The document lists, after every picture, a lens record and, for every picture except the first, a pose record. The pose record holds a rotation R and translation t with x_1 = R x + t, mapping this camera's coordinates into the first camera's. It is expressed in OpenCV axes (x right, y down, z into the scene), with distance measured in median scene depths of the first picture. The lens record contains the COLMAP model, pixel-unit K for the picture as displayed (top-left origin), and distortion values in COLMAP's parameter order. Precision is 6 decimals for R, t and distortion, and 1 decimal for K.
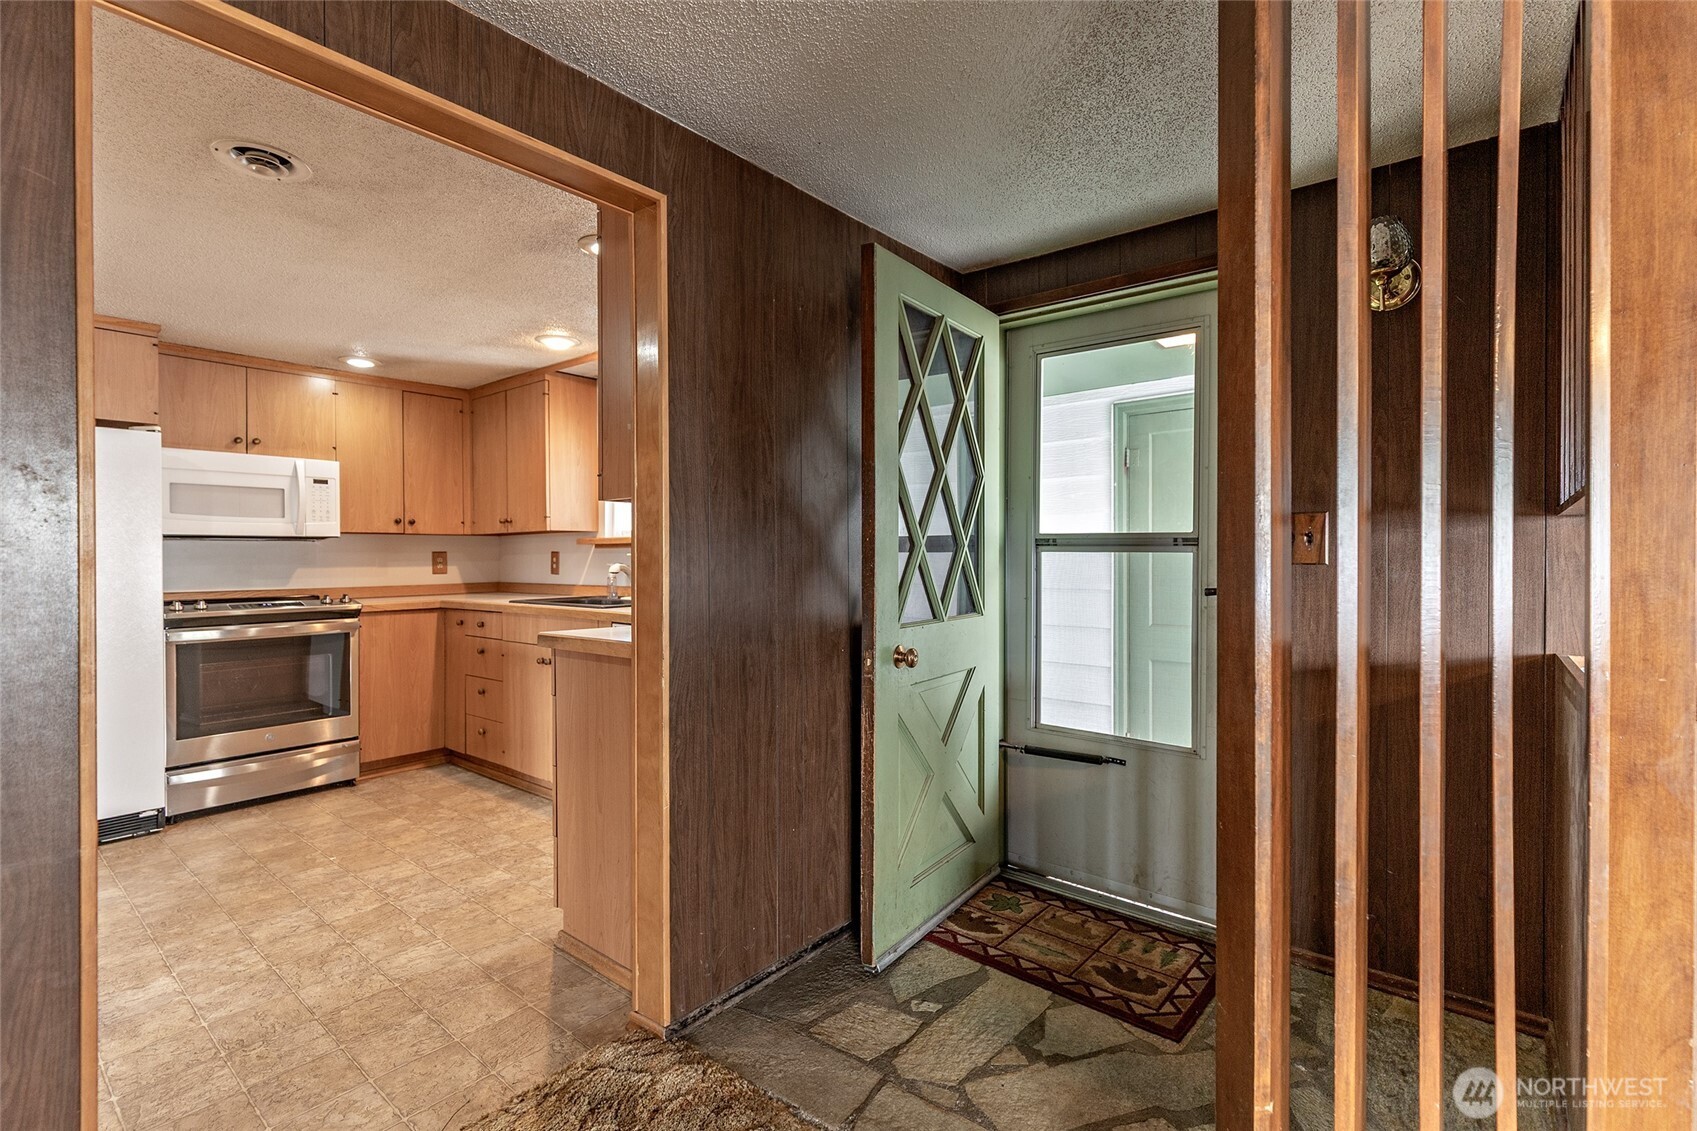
lens RADIAL K [[764.0, 0, 854.8], [0, 764.0, 566.8], [0, 0, 1]] dist [0.003457, -0.000119]
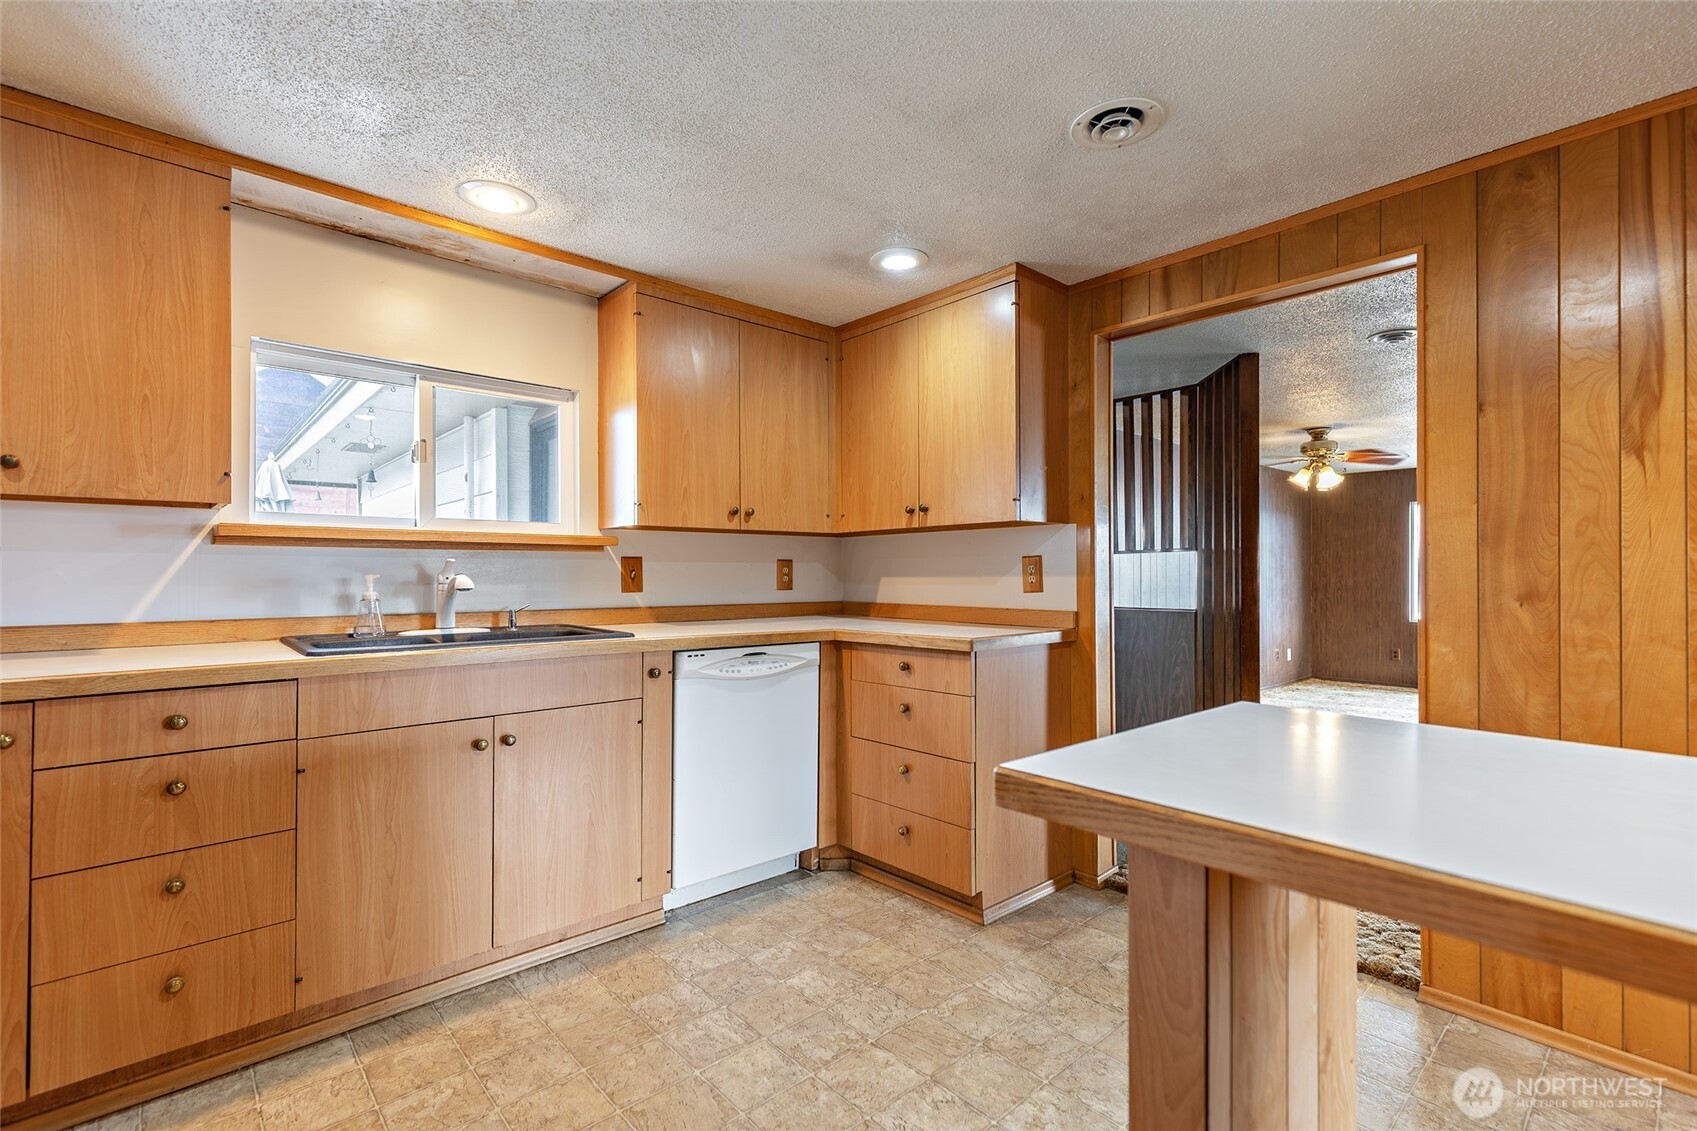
lens RADIAL K [[764.0, 0, 854.8], [0, 764.0, 566.8], [0, 0, 1]] dist [0.003457, -0.000119]
pose [[0.146431, 0.008296, 0.989186, -1.938300], [0.005264, 0.999944, -0.009166, -0.007638], [-0.989207, 0.006549, 0.146379, 1.319966]]
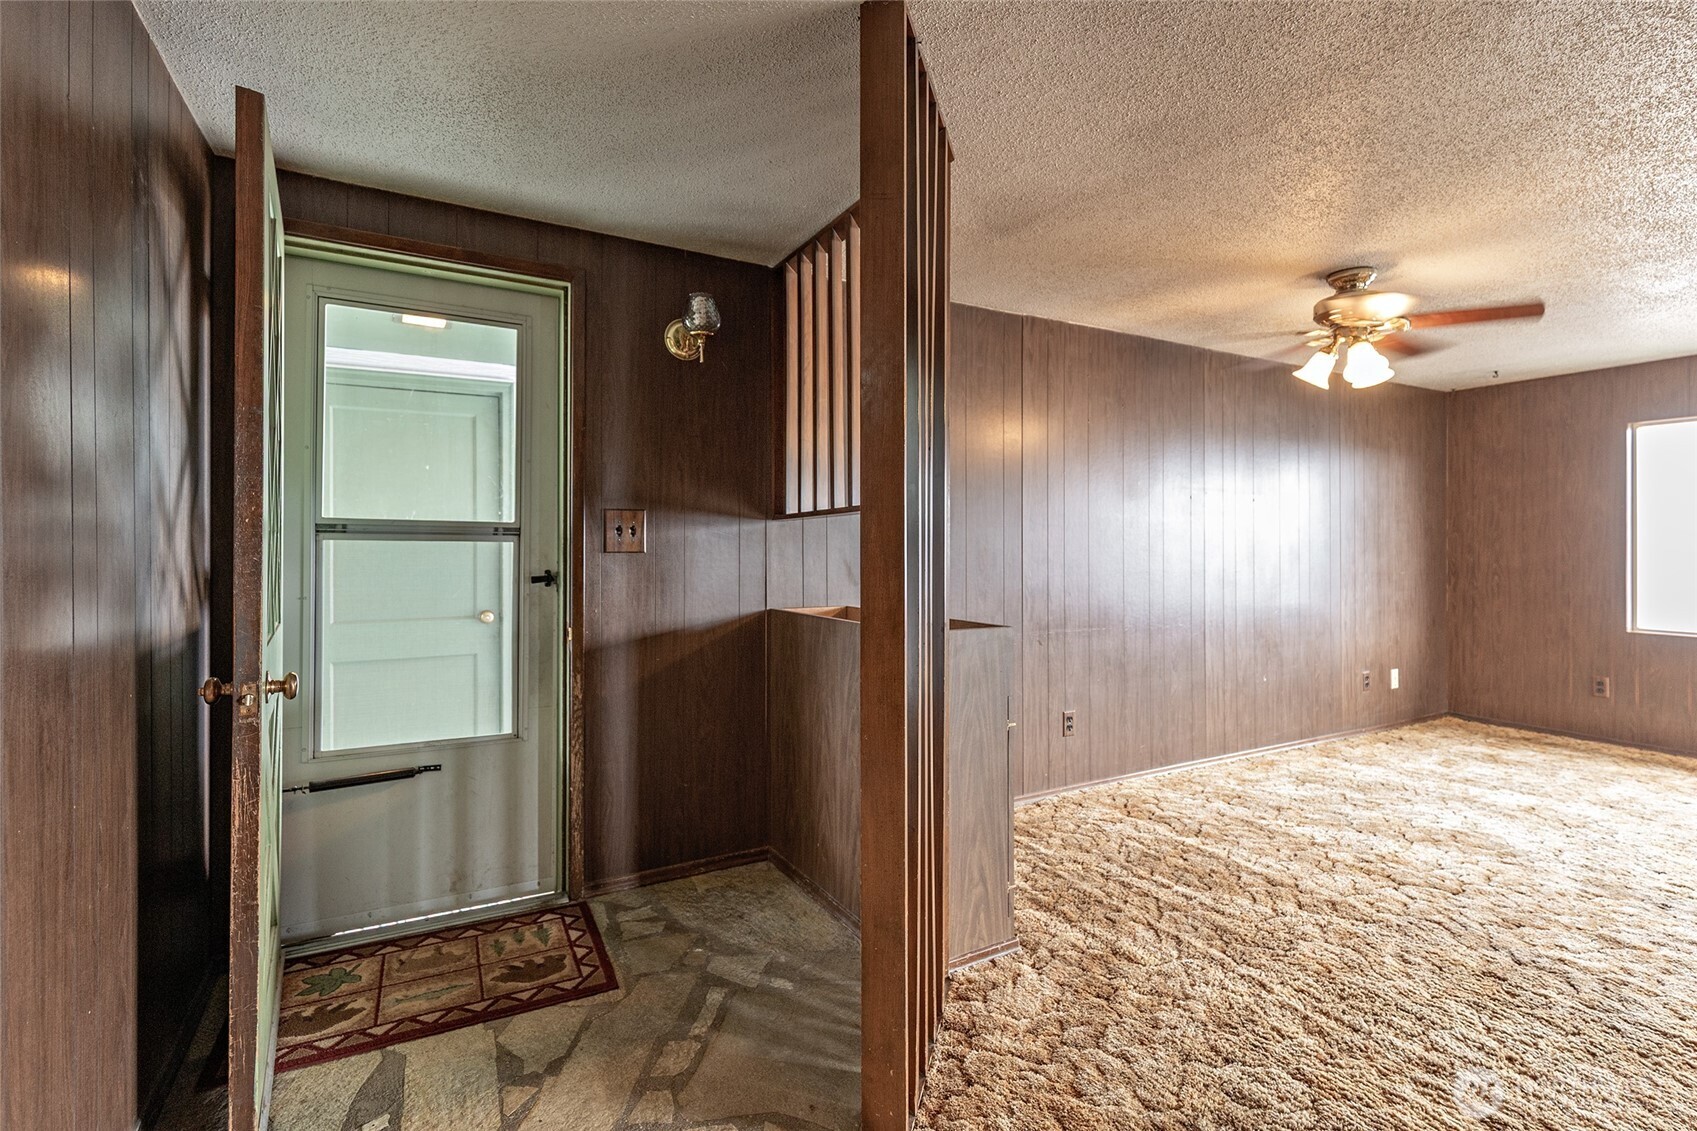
lens RADIAL K [[759.2, 0, 845.5], [0, 759.2, 551.7], [0, 0, 1]] dist [0.000753, 0.000121]
pose [[0.377963, -0.004792, 0.925808, -0.354320], [0.008876, 0.999959, 0.001552, -0.003755], [-0.925778, 0.007631, 0.377990, 0.214387]]
